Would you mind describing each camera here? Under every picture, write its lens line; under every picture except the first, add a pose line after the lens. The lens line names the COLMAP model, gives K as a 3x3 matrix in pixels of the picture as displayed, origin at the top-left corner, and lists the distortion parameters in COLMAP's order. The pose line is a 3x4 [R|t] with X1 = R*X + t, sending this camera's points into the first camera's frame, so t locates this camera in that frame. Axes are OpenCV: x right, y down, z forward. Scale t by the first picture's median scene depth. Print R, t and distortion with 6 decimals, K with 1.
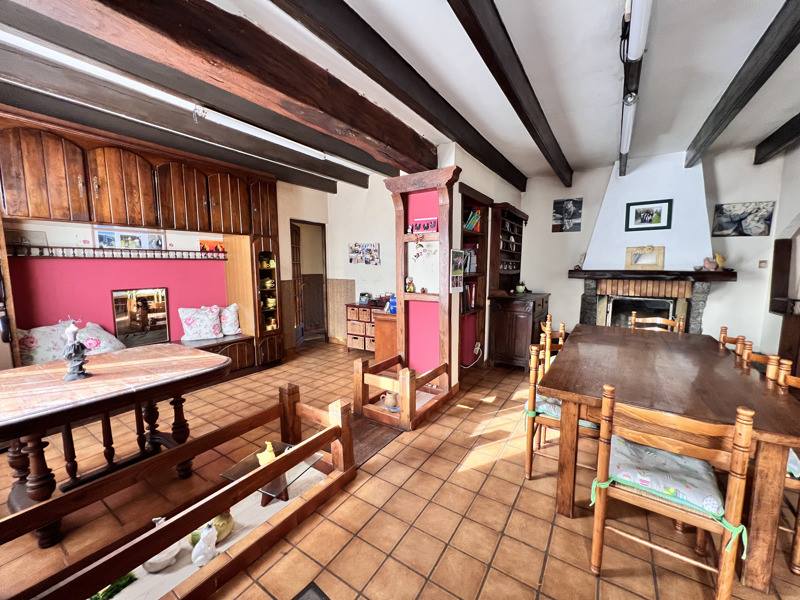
lens RADIAL K [[319.0, 0, 400.7], [0, 319.0, 301.4], [0, 0, 1]] dist [-0.002648, 0.000960]
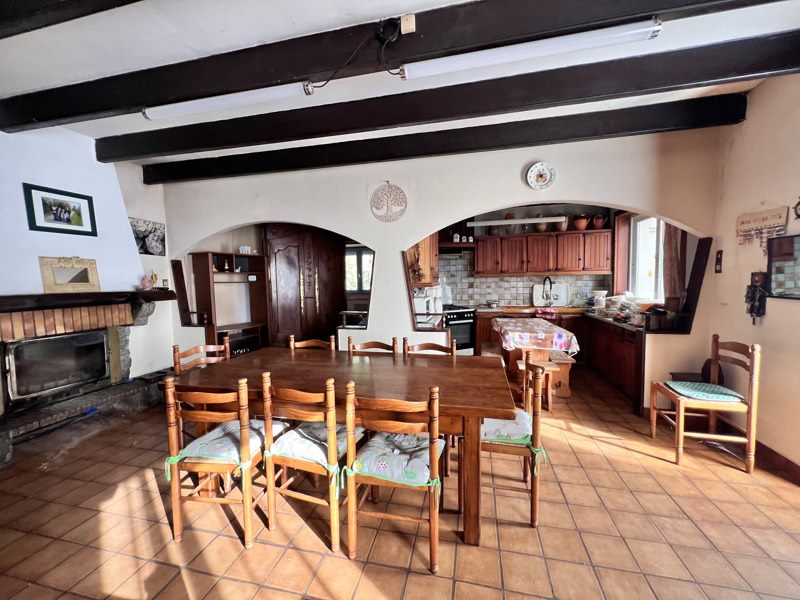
lens RADIAL K [[319.0, 0, 399.6], [0, 319.0, 299.8], [0, 0, 1]] dist [-0.002648, 0.000960]
pose [[-0.345207, -0.050947, 0.937143, -0.155525], [0.127274, 0.986760, 0.100527, -0.093819], [-0.929857, 0.153976, -0.334152, 0.875724]]
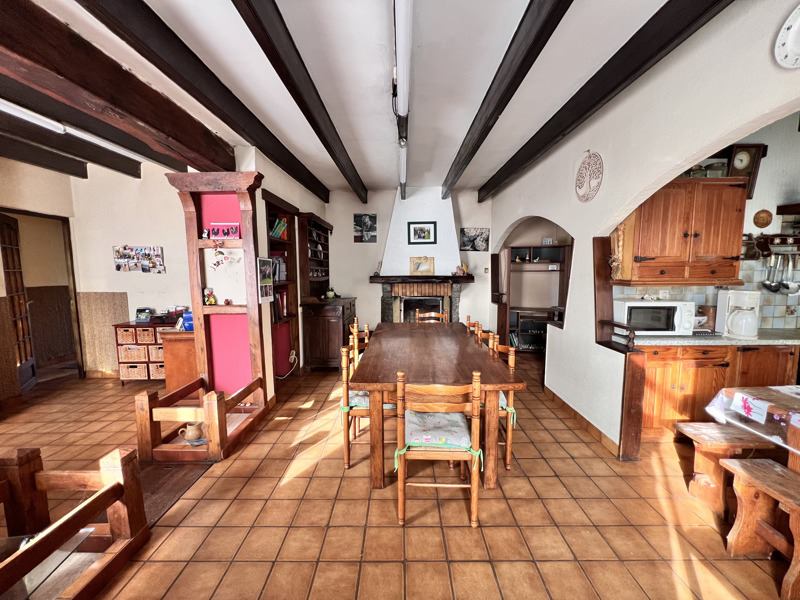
lens RADIAL K [[319.0, 0, 400.5], [0, 319.0, 301.1], [0, 0, 1]] dist [-0.002648, 0.000960]
pose [[0.839415, -0.057099, 0.540483, -0.006551], [0.065438, 0.997849, 0.003786, -0.009323], [-0.539537, 0.032190, 0.841347, -0.032480]]
